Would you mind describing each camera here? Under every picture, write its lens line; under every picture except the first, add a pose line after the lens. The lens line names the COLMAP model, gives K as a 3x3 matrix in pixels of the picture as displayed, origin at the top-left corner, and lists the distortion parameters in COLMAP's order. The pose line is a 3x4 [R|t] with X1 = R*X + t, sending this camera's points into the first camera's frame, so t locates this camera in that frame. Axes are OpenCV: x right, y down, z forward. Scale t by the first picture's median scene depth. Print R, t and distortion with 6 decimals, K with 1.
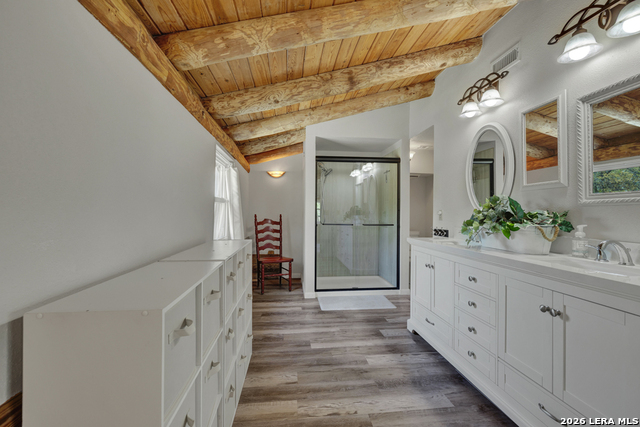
lens RADIAL K [[271.9, 0, 319.9], [0, 271.9, 211.7], [0, 0, 1]] dist [-0.000760, -0.000302]
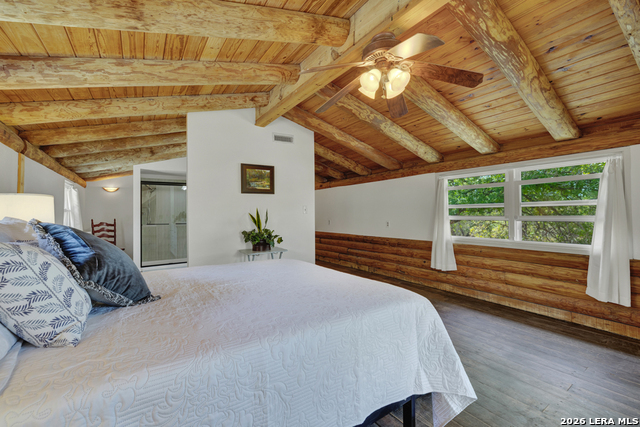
lens RADIAL K [[271.9, 0, 317.2], [0, 271.9, 210.8], [0, 0, 1]] dist [-0.000760, -0.000302]
pose [[0.892770, -0.007242, 0.450455, 0.160635], [0.013787, 0.999842, -0.011250, -0.001289], [-0.450302, 0.016254, 0.892728, -0.736886]]
